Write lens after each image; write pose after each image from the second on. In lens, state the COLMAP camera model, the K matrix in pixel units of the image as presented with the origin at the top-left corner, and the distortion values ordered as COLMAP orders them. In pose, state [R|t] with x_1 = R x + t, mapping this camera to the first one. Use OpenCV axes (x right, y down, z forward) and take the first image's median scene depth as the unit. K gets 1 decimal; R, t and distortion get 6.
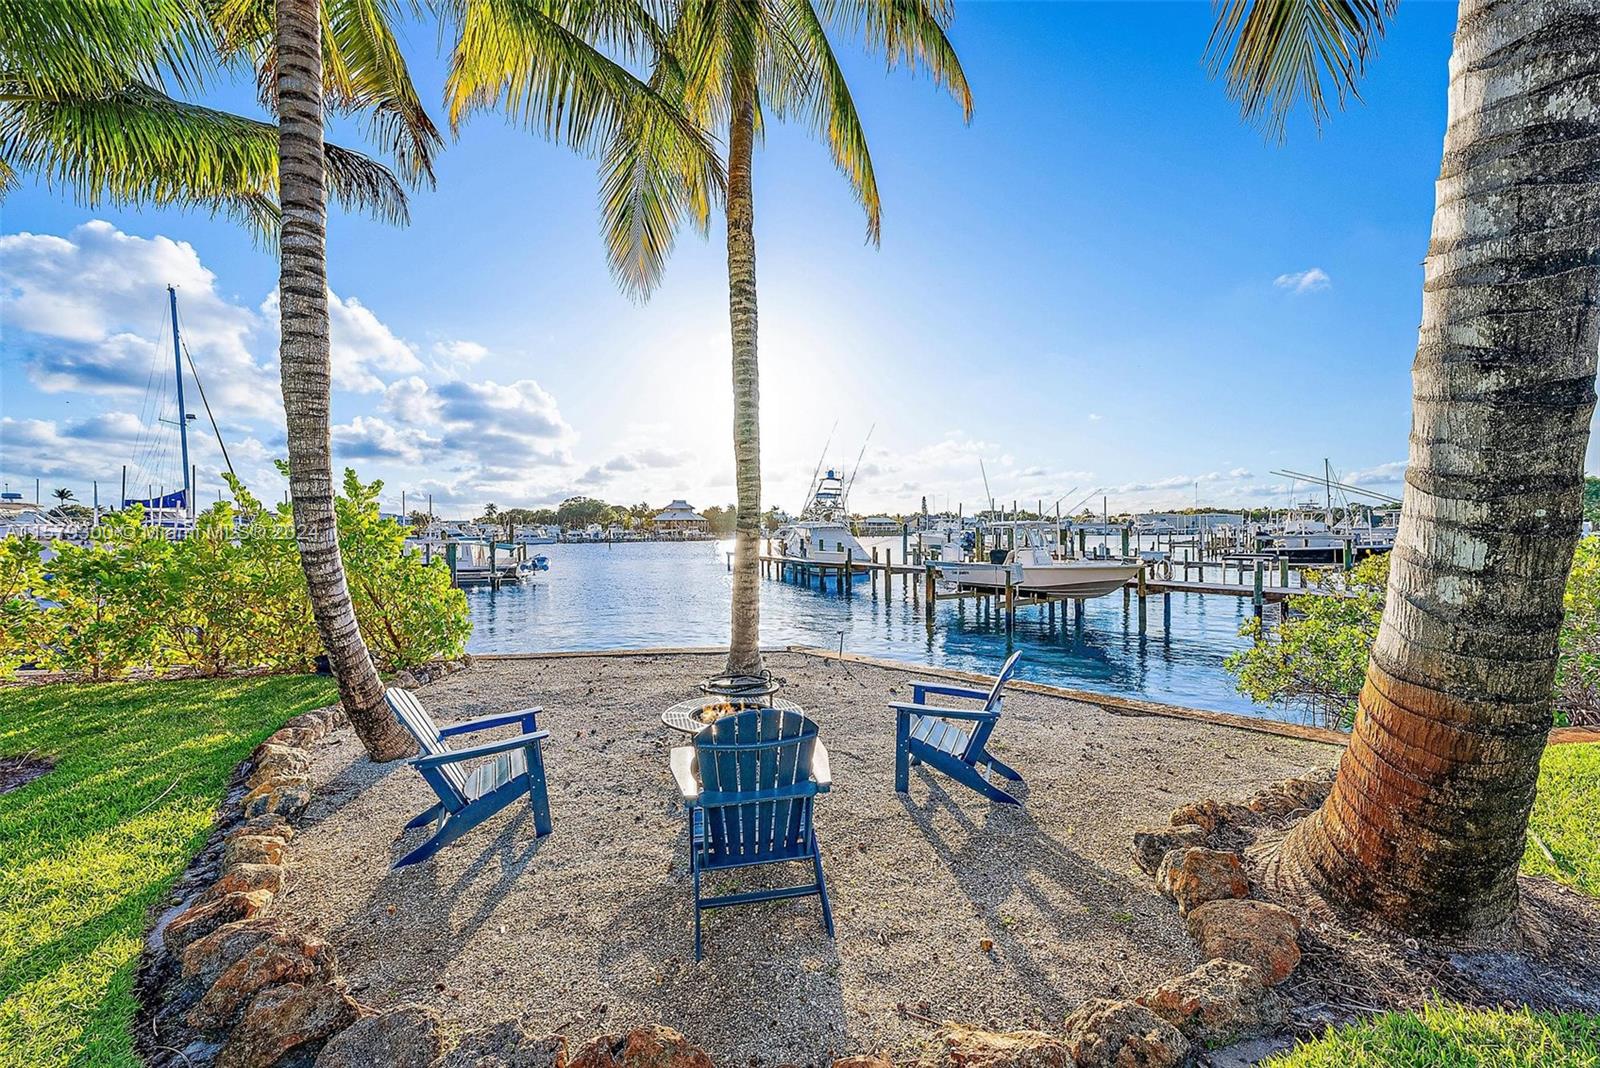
lens RADIAL K [[646.7, 0, 800.0], [0, 646.7, 534.0], [0, 0, 1]] dist [0.000189, -0.000100]
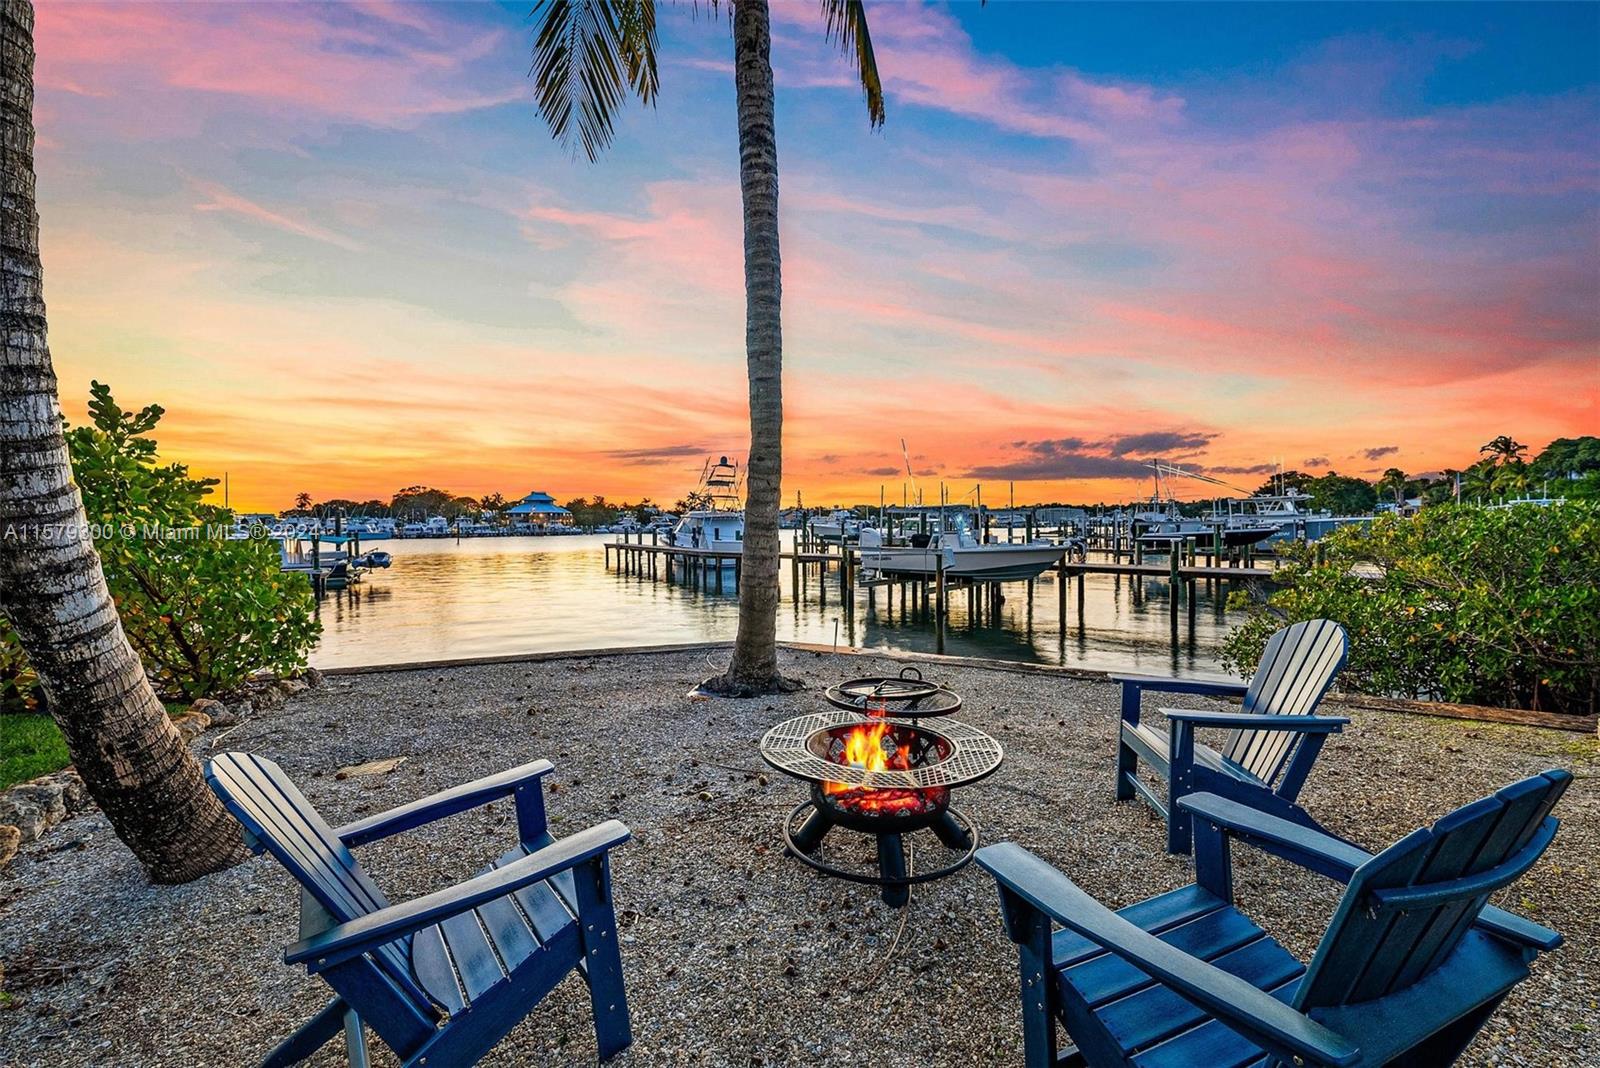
lens RADIAL K [[646.7, 0, 800.0], [0, 646.7, 534.0], [0, 0, 1]] dist [0.000189, -0.000100]
pose [[0.977406, -0.004642, 0.211322, -0.152930], [0.003686, 0.999981, 0.004917, 0.042379], [-0.211341, -0.004027, 0.977404, 0.223606]]
